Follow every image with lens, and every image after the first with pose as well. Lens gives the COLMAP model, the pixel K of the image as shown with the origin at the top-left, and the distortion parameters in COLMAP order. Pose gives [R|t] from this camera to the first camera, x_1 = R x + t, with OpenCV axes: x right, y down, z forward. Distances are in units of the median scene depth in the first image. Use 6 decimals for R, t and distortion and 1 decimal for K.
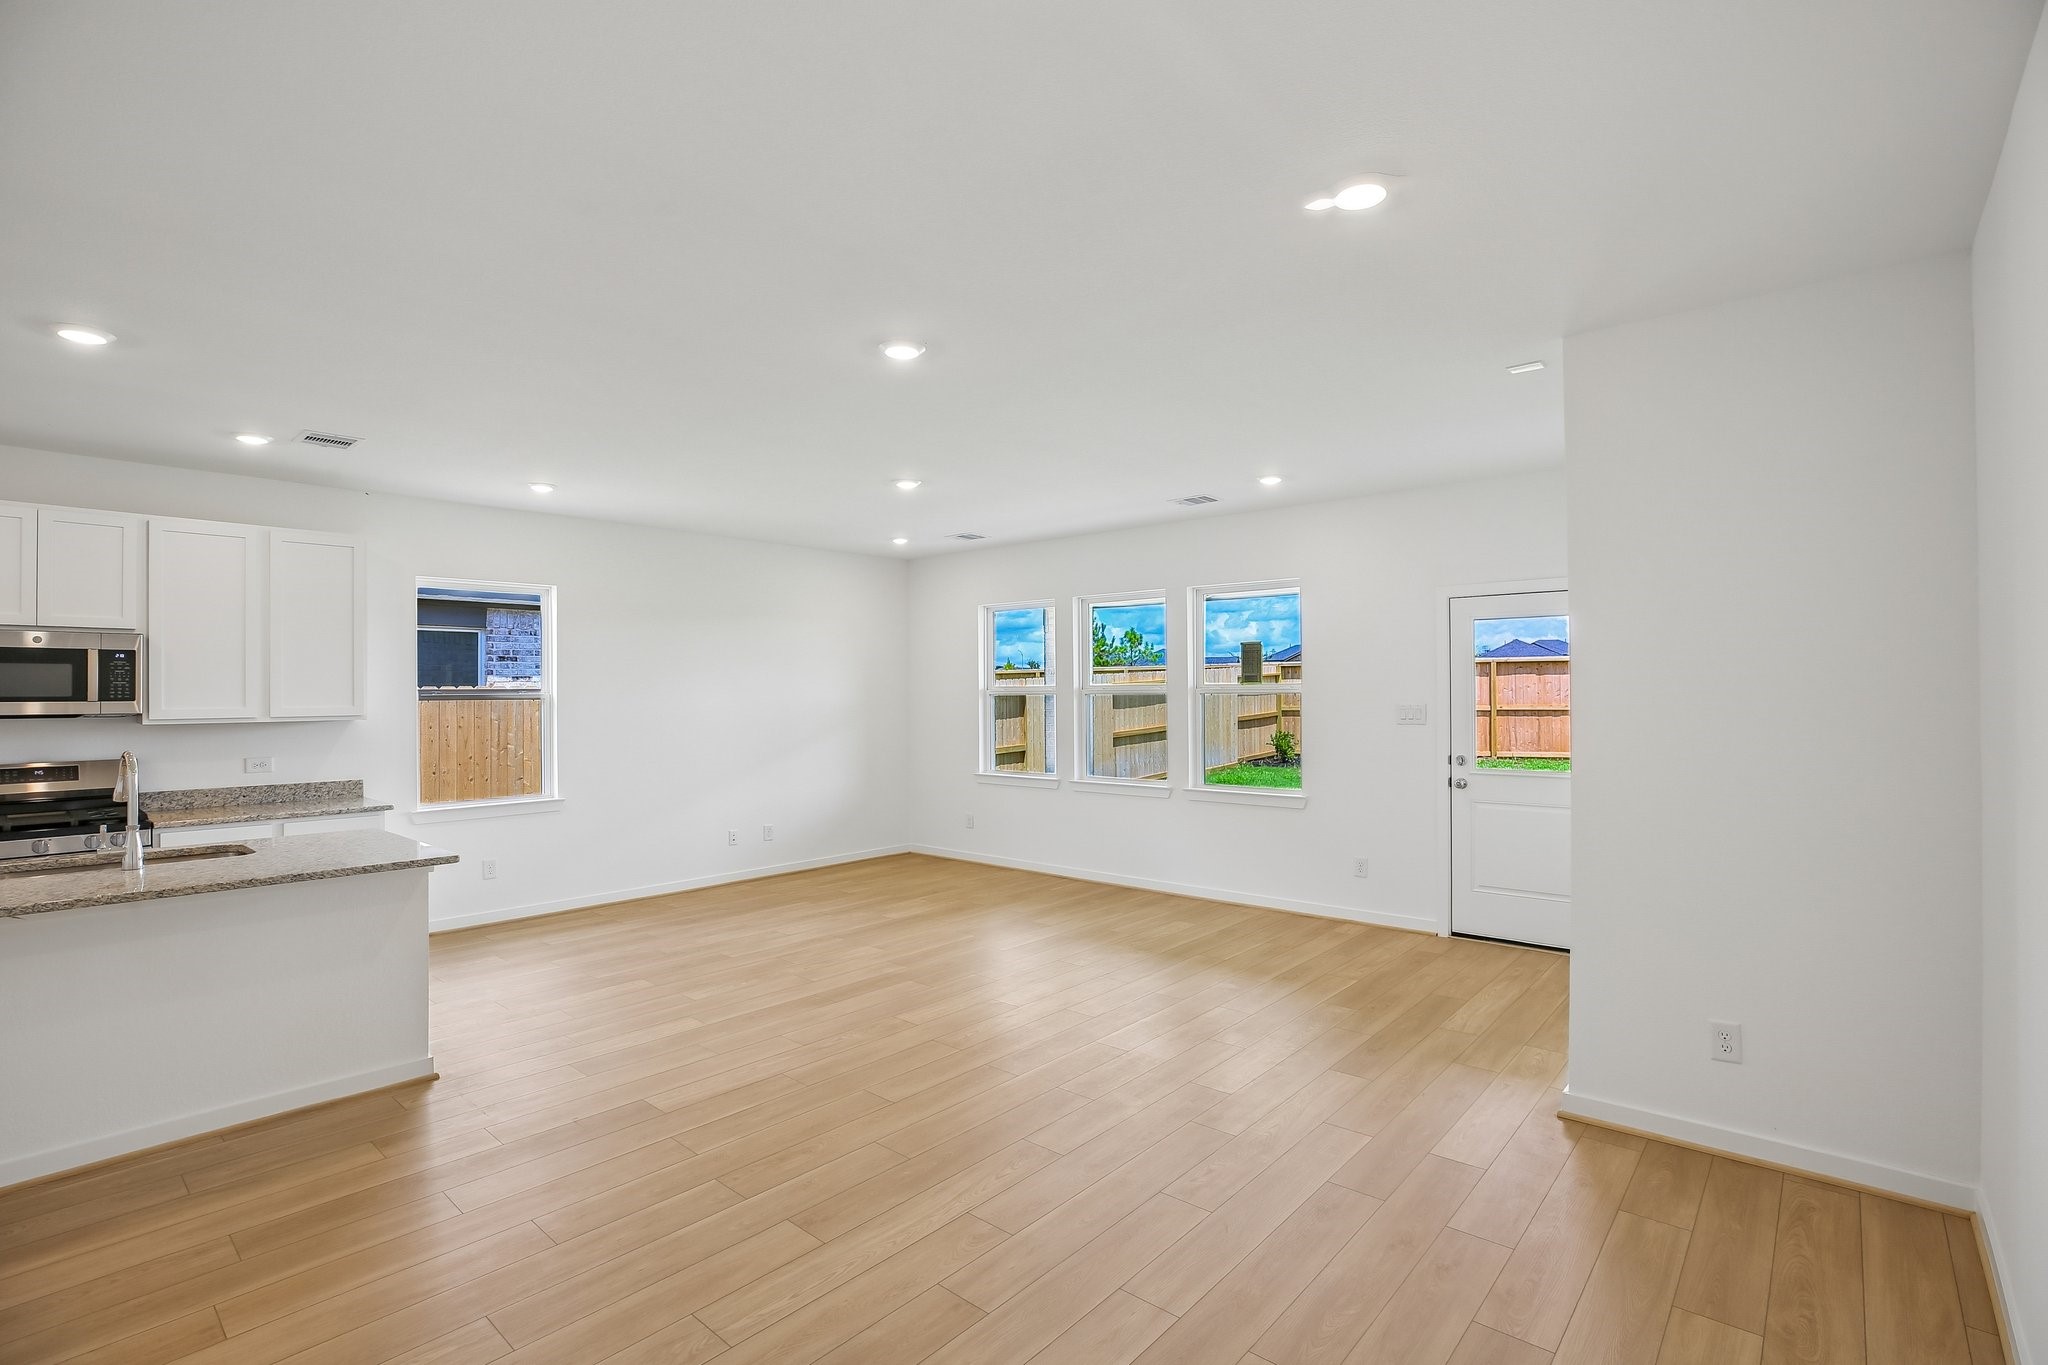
lens RADIAL K [[948.4, 0, 1021.2], [0, 948.4, 700.5], [0, 0, 1]] dist [-0.048511, 0.013136]
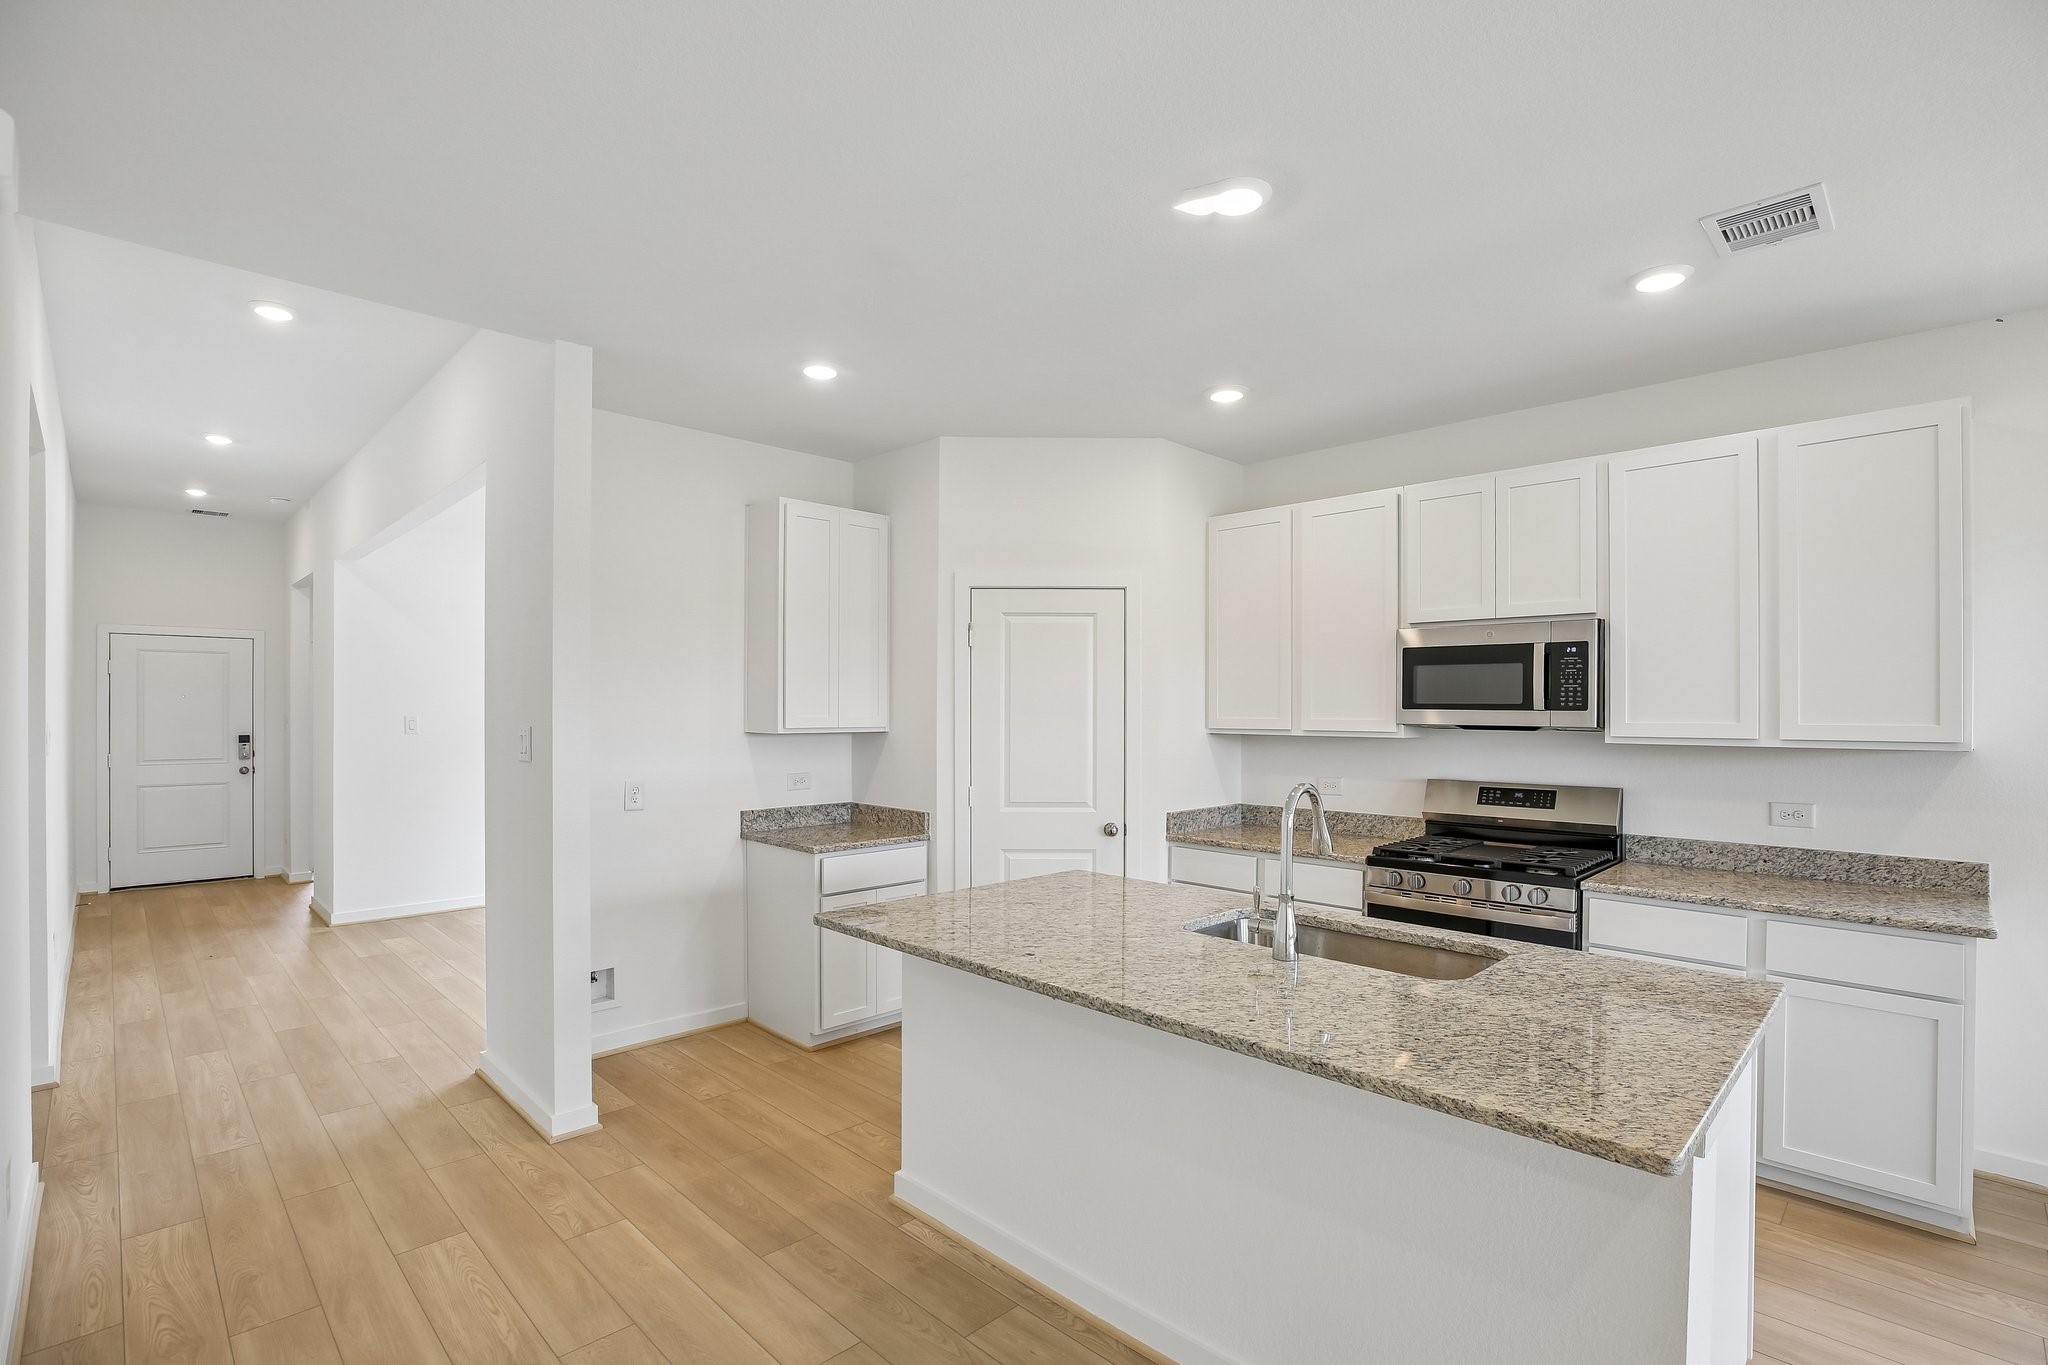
lens RADIAL K [[948.4, 0, 1021.2], [0, 948.4, 700.5], [0, 0, 1]] dist [-0.048511, 0.013136]
pose [[-0.070612, -0.002979, -0.997499, -0.188367], [-0.011729, 0.999929, -0.002156, -0.000472], [0.997435, 0.011547, -0.070642, 0.601553]]
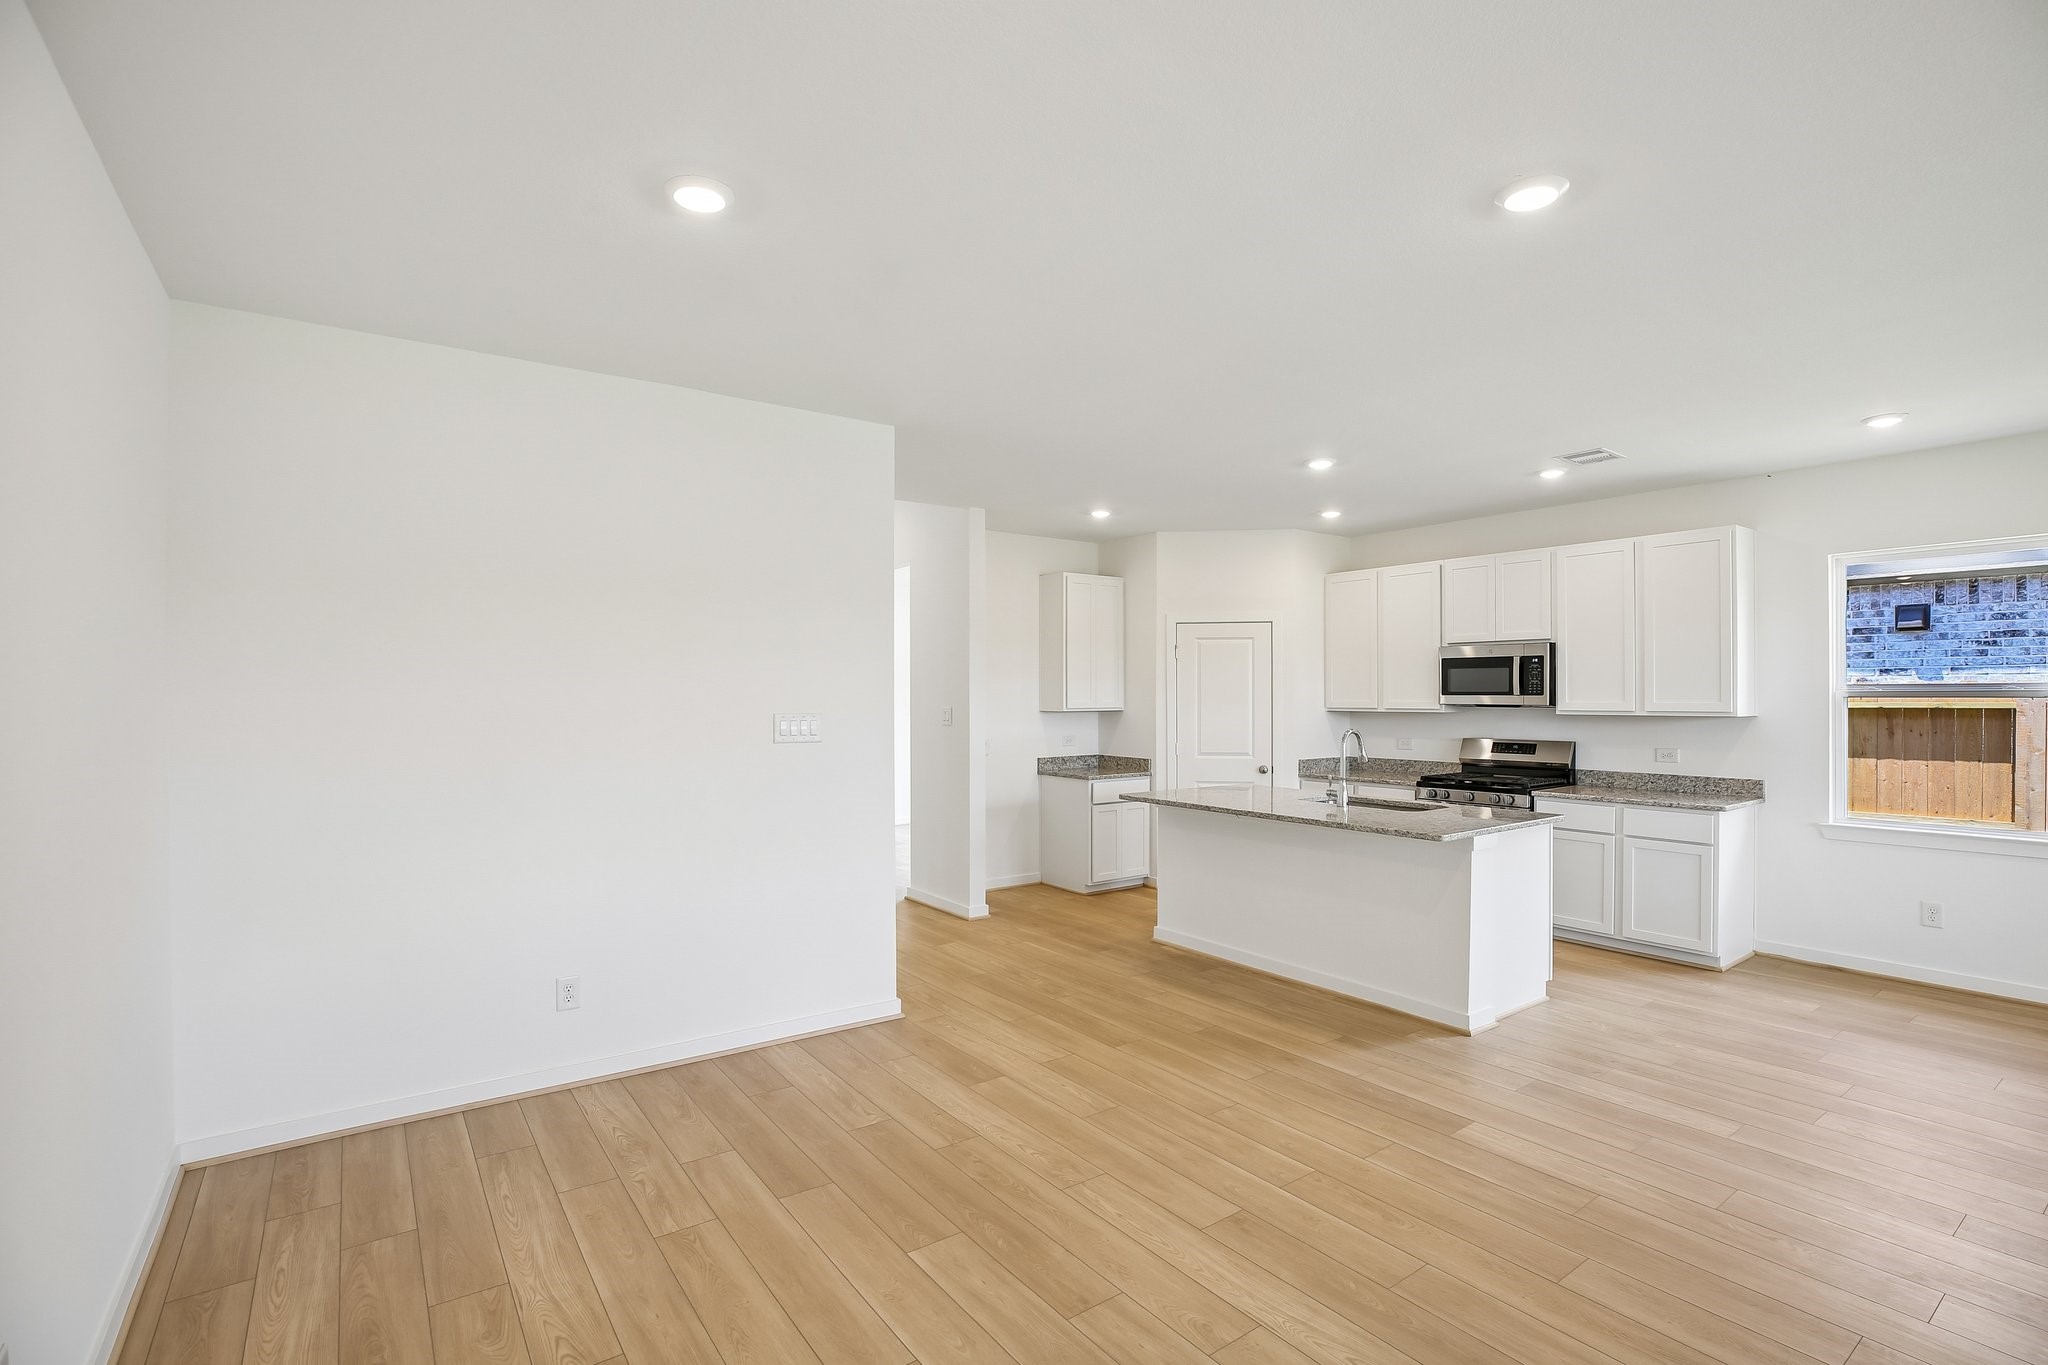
lens RADIAL K [[948.4, 0, 1021.2], [0, 948.4, 700.5], [0, 0, 1]] dist [-0.048511, 0.013136]
pose [[-0.226314, 0.011180, -0.973990, 0.466780], [-0.005113, 0.999907, 0.012666, -0.004887], [0.974041, 0.007846, -0.226236, 0.588356]]
